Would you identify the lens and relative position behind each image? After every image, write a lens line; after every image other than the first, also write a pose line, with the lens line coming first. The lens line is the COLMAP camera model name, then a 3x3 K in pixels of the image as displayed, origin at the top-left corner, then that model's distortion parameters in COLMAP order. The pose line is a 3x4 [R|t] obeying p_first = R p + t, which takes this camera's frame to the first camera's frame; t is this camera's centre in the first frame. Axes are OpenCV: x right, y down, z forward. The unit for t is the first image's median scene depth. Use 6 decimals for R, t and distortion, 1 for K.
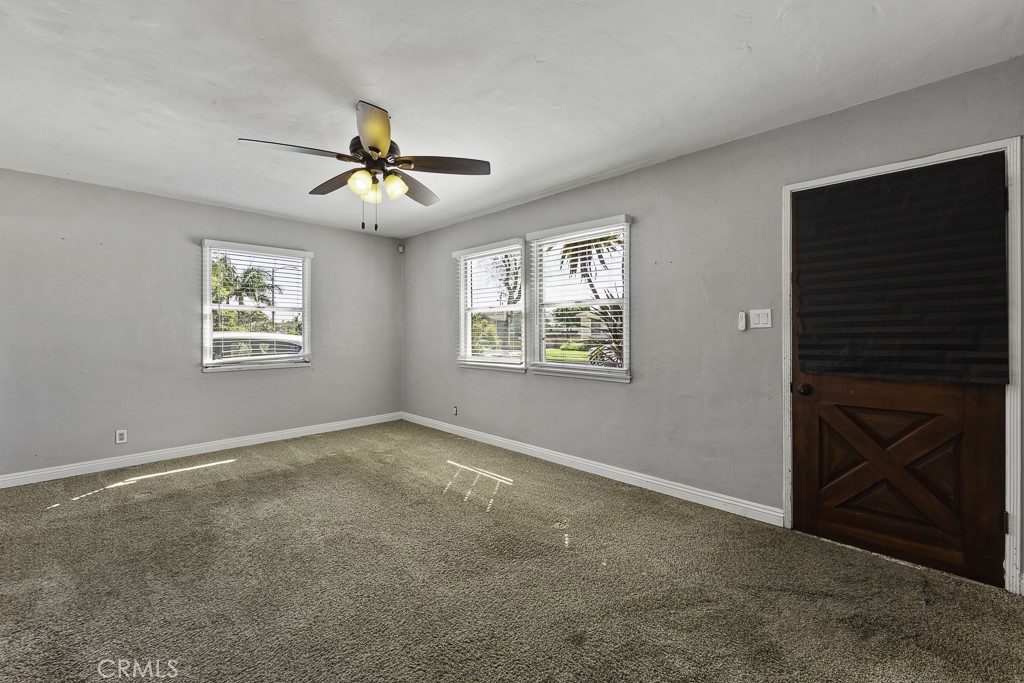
lens RADIAL K [[402.8, 0, 509.9], [0, 402.8, 334.8], [0, 0, 1]] dist [-0.000936, -0.000188]
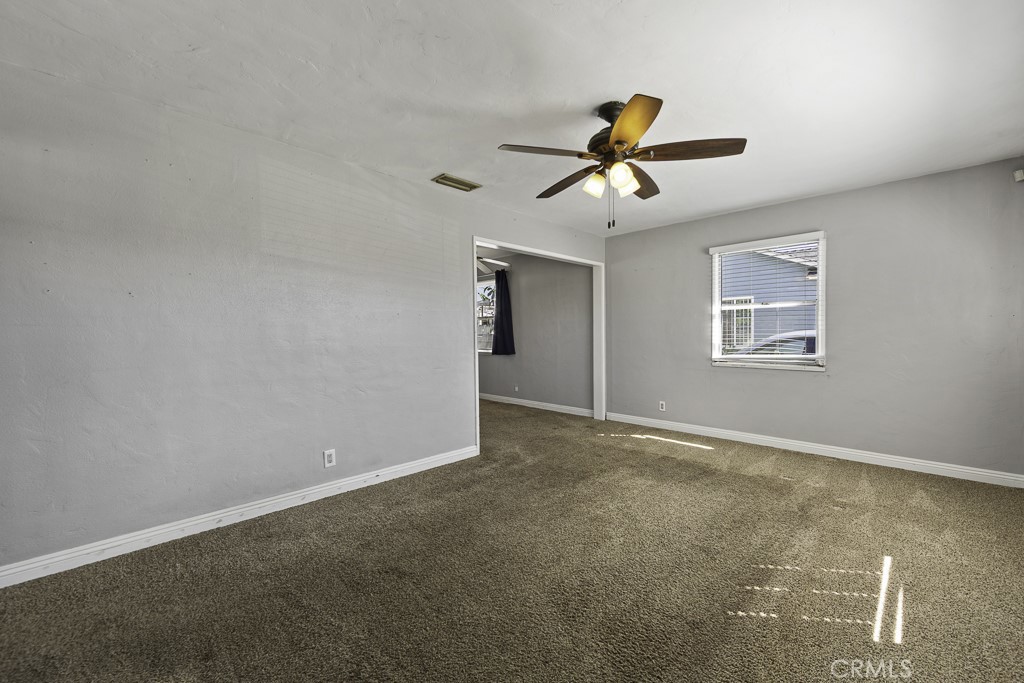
lens RADIAL K [[409.1, 0, 513.5], [0, 409.1, 337.0], [0, 0, 1]] dist [-0.000630, 0.000007]
pose [[-0.001030, 0.013569, -0.999907, 0.478737], [-0.002671, 0.999904, 0.013572, -0.001345], [0.999996, 0.002685, -0.000994, 0.544729]]
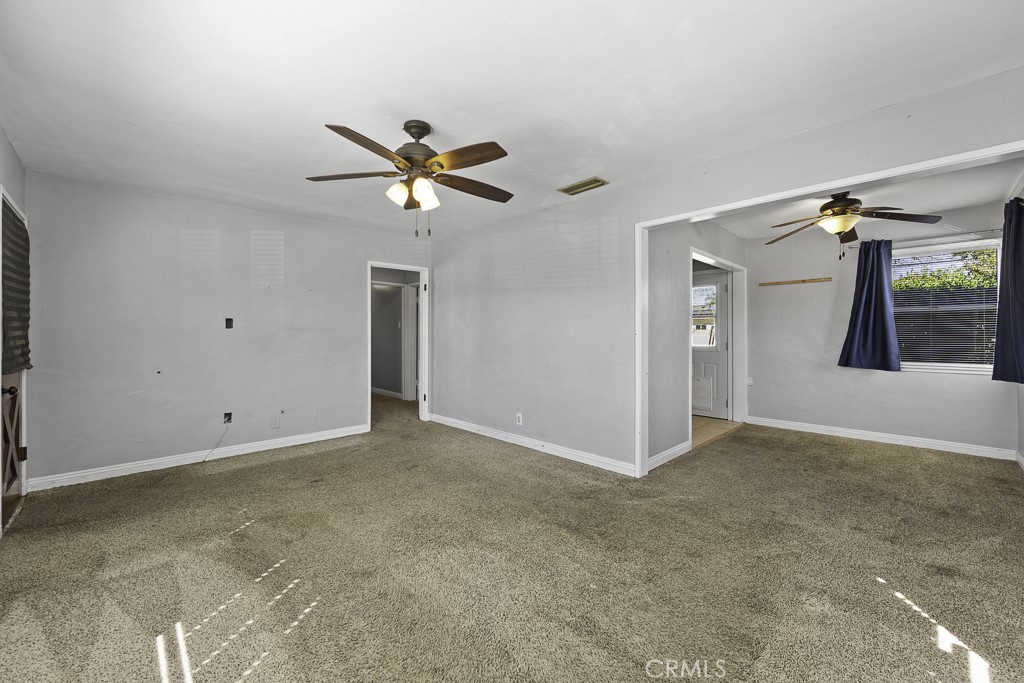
lens RADIAL K [[402.8, 0, 509.9], [0, 402.8, 334.8], [0, 0, 1]] dist [-0.000936, -0.000188]
pose [[-0.999652, 0.006211, 0.025632, -0.436344], [0.006411, 0.999949, 0.007740, -0.007970], [-0.025583, 0.007902, -0.999641, 1.470113]]
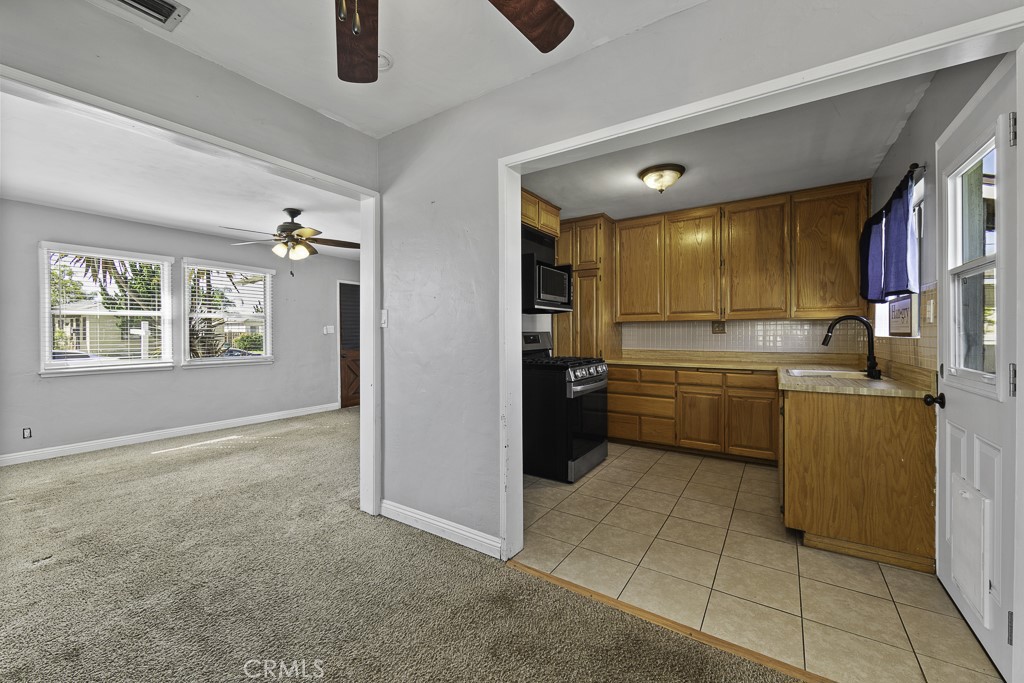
lens RADIAL K [[402.8, 0, 509.9], [0, 402.8, 334.8], [0, 0, 1]] dist [-0.000936, -0.000188]
pose [[-0.181908, 0.000757, 0.983315, -1.622267], [0.008055, 0.999967, 0.000721, -0.000495], [-0.983283, 0.008052, -0.181908, 0.282200]]
